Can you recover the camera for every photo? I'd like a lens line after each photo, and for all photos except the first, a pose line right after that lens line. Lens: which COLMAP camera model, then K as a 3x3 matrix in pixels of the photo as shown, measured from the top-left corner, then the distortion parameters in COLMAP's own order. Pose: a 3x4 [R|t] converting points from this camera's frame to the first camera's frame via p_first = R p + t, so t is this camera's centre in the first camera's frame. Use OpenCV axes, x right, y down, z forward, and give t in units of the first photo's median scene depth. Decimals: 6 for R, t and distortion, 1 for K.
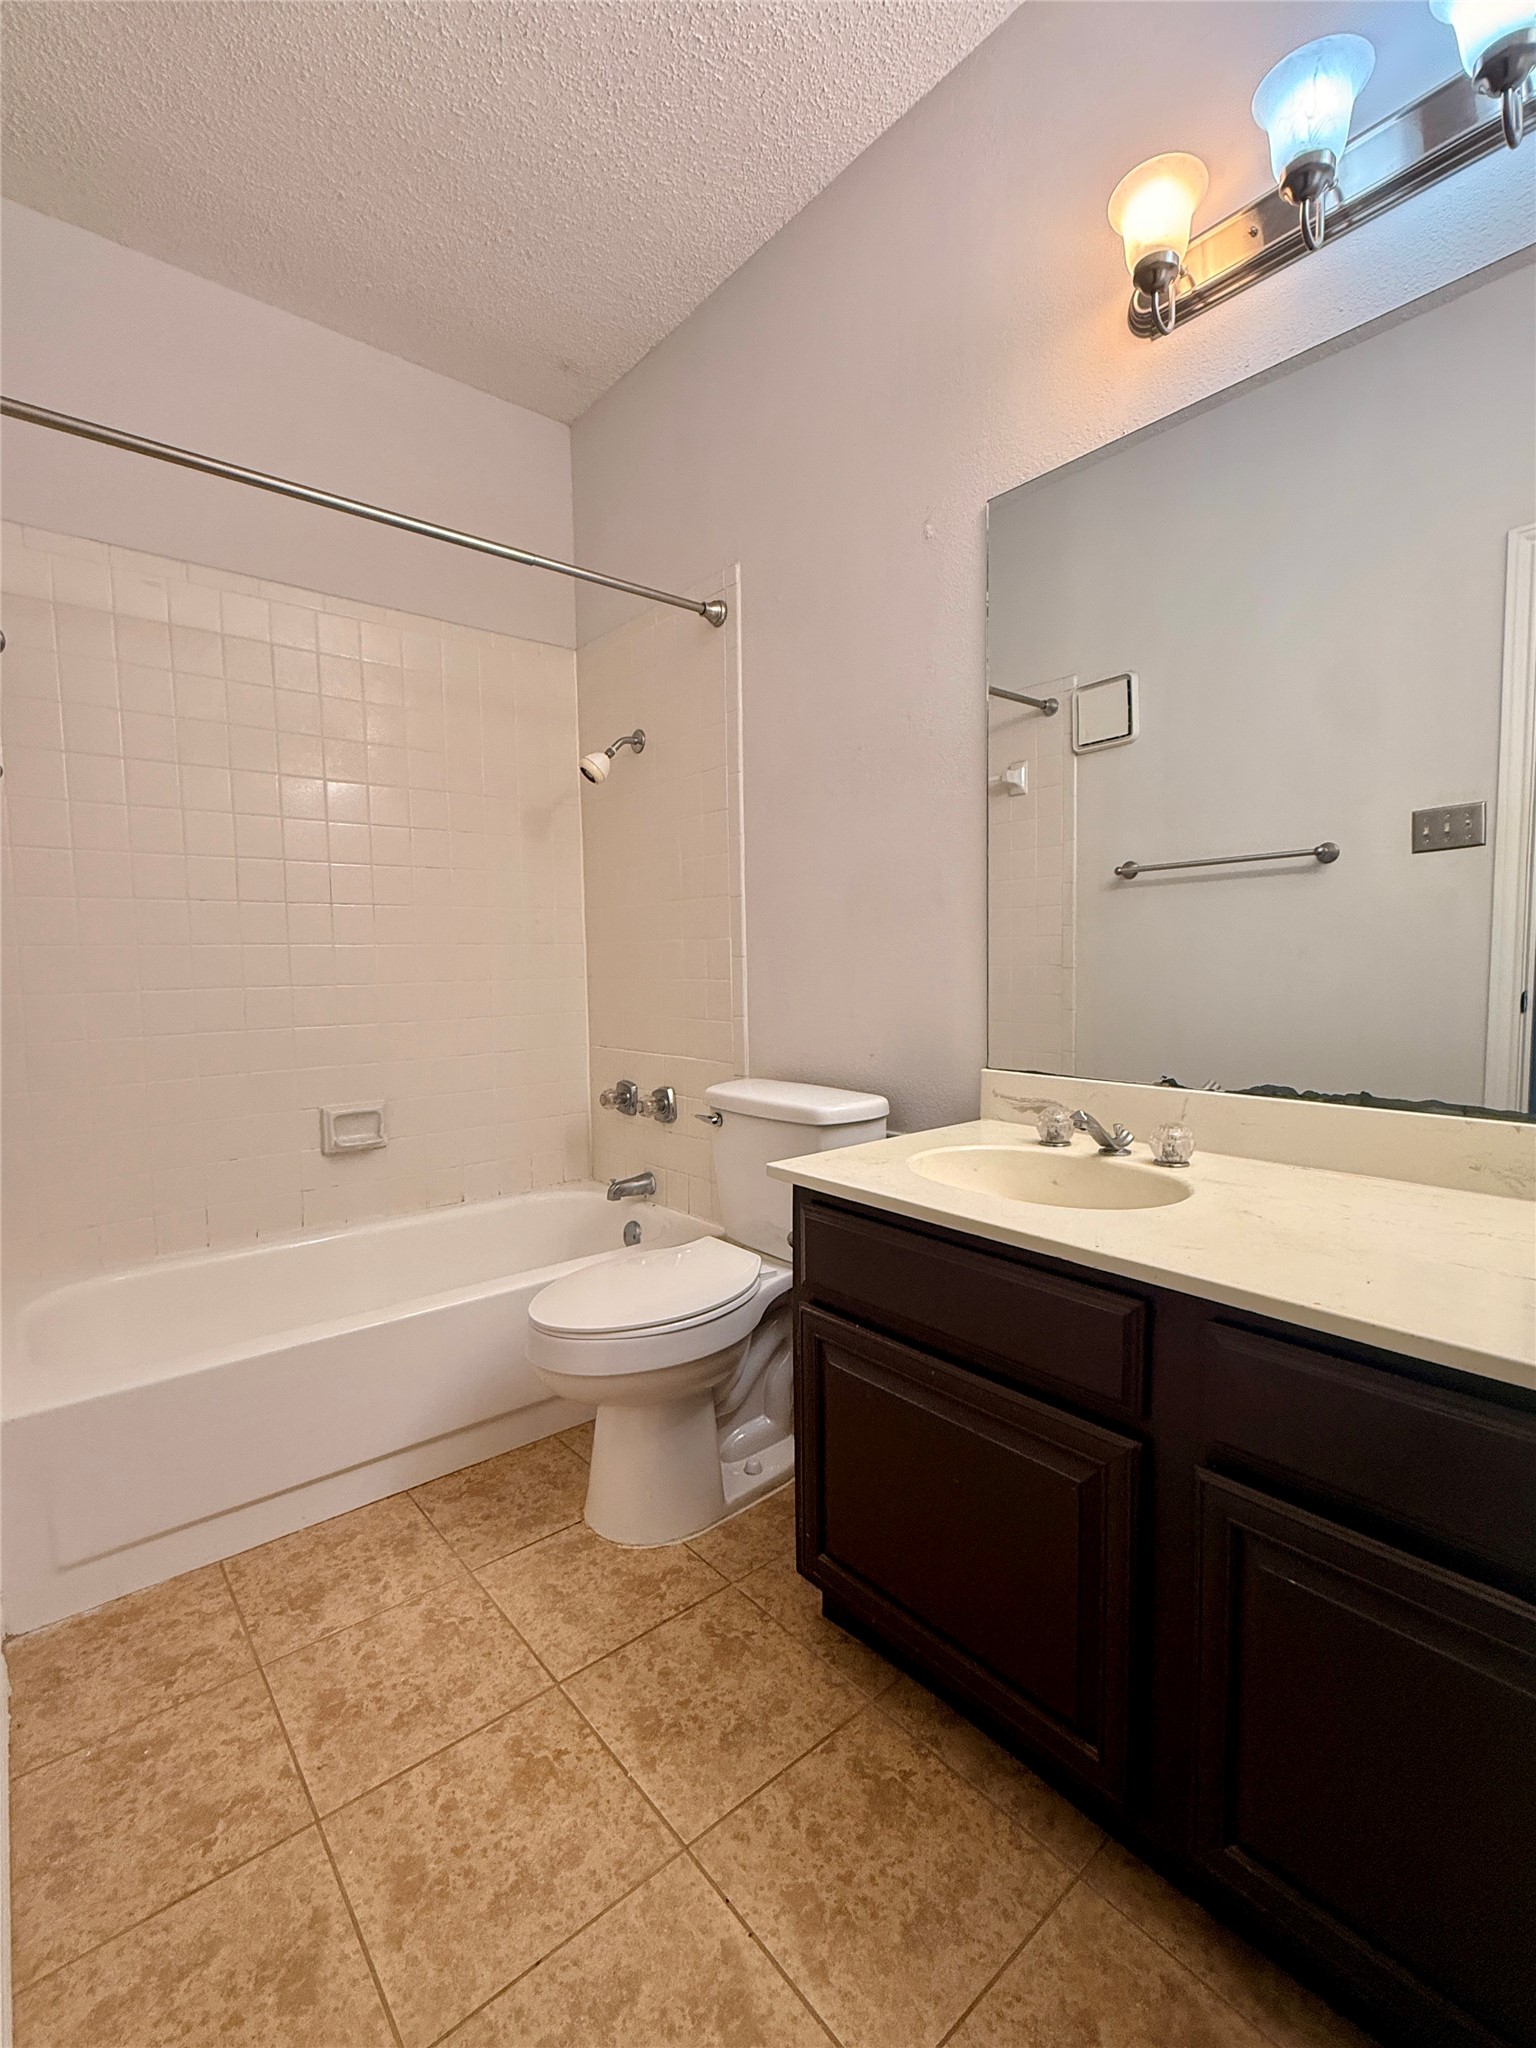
lens RADIAL K [[902.1, 0, 768.0], [0, 902.1, 1024.0], [0, 0, 1]] dist [-0.000213, -0.000022]
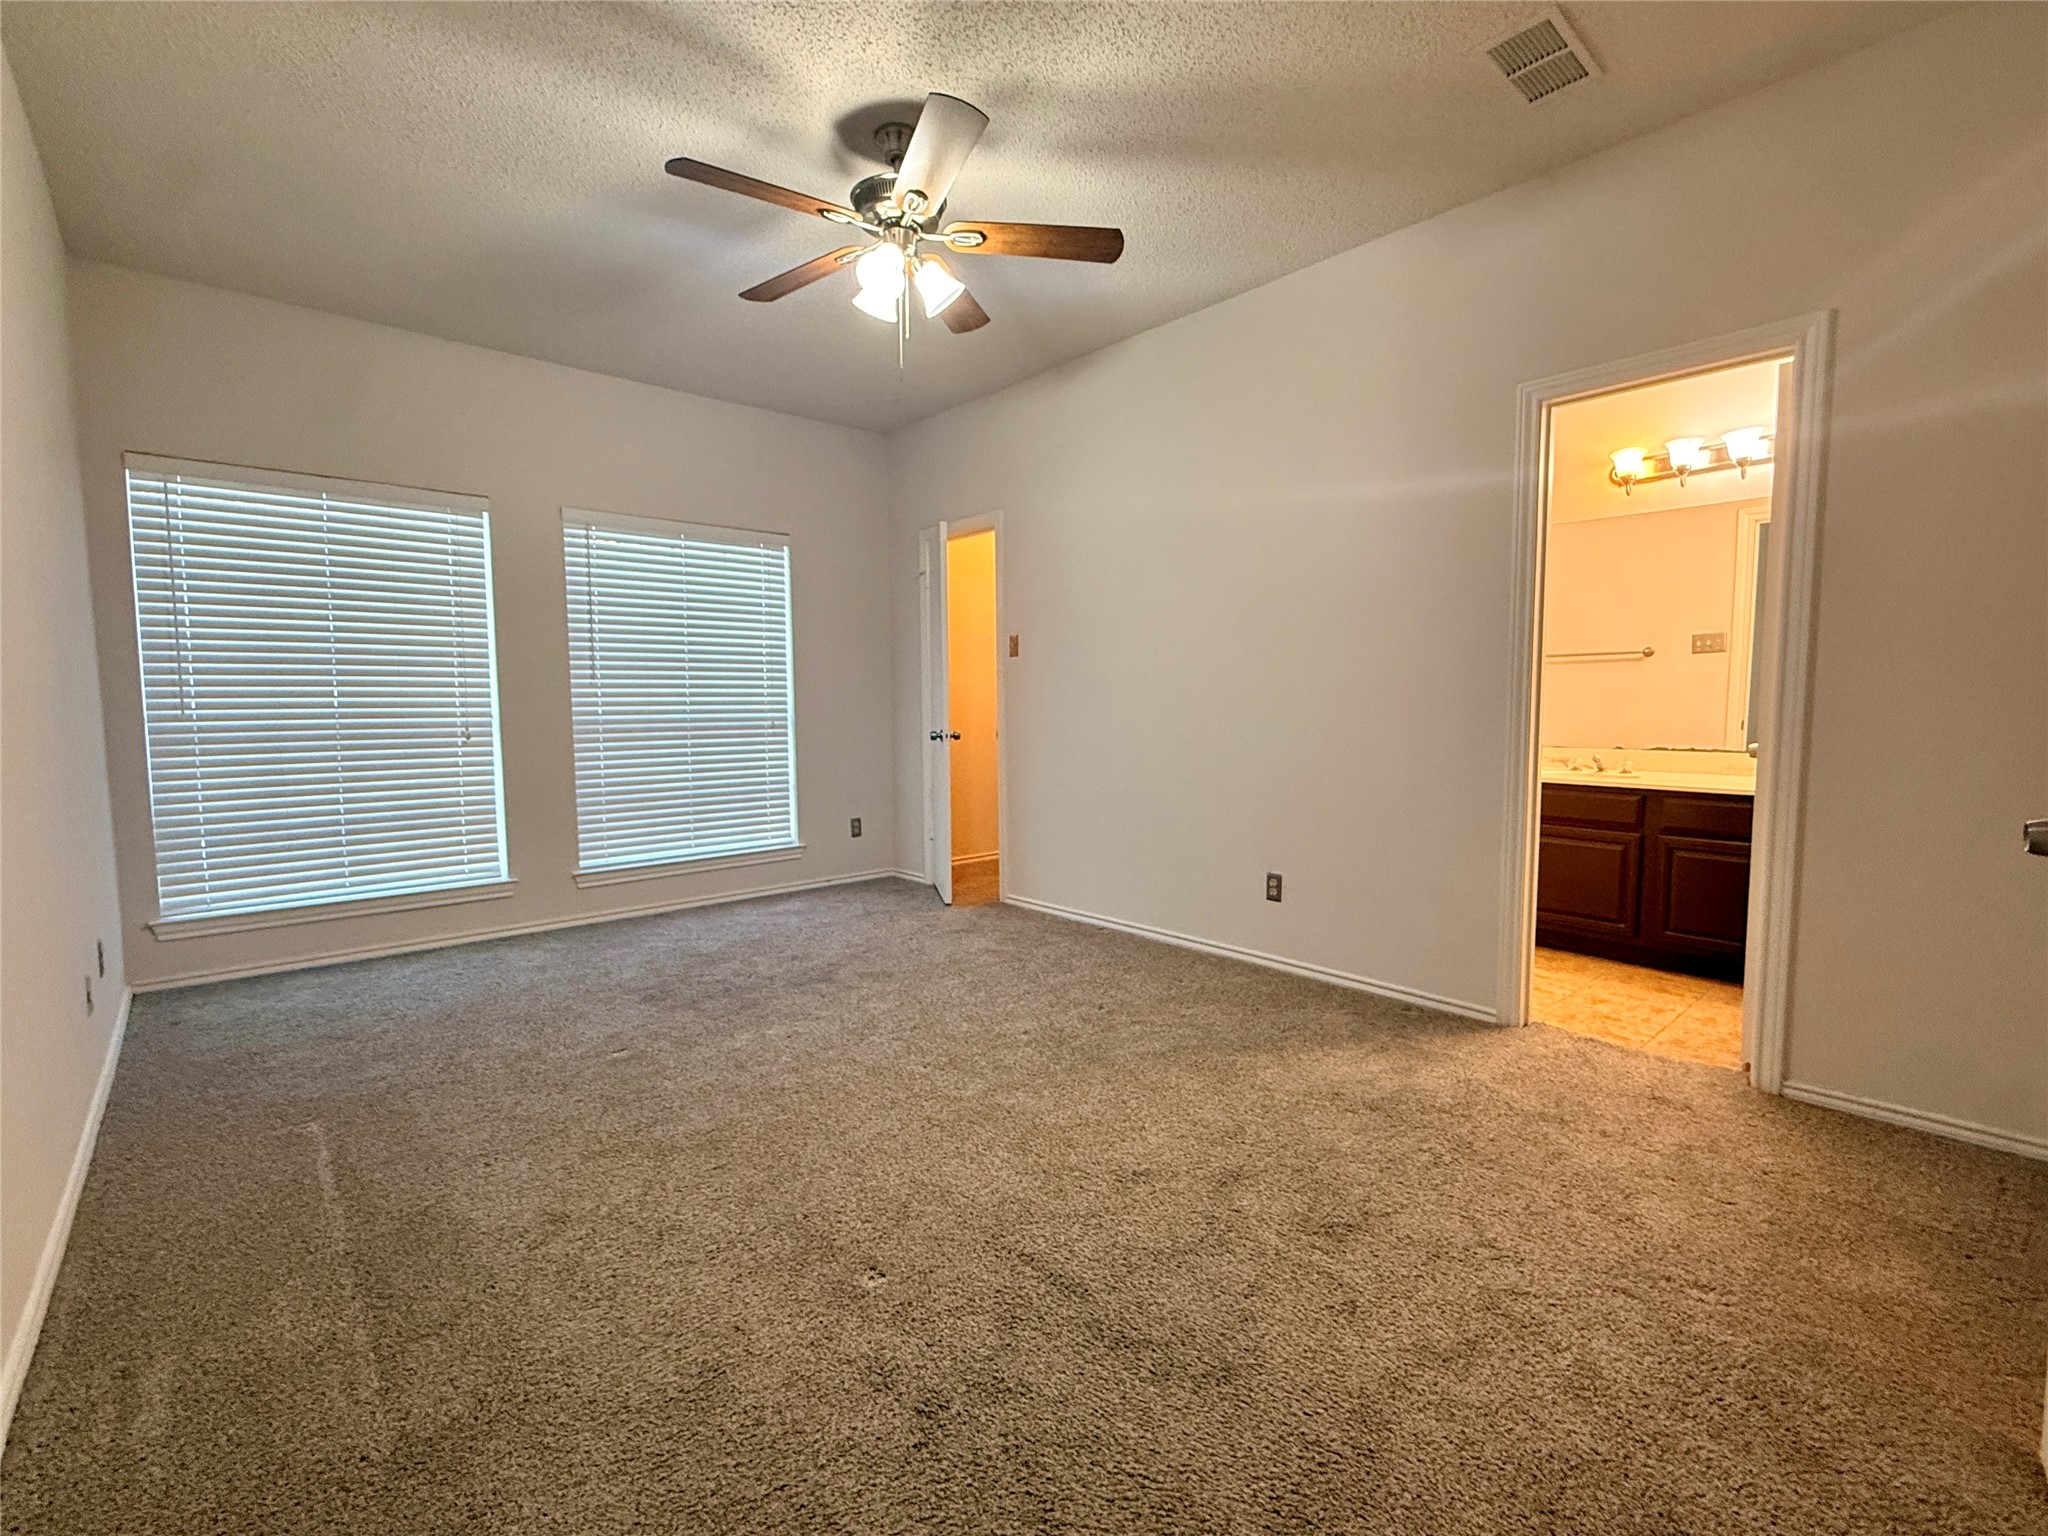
lens RADIAL K [[902.1, 0, 1024.0], [0, 902.1, 768.0], [0, 0, 1]] dist [-0.000213, -0.000022]
pose [[0.999607, 0.010356, 0.026042, -1.200983], [-0.010527, 0.999924, 0.006430, 0.104877], [-0.025974, -0.006702, 0.999640, -1.427492]]
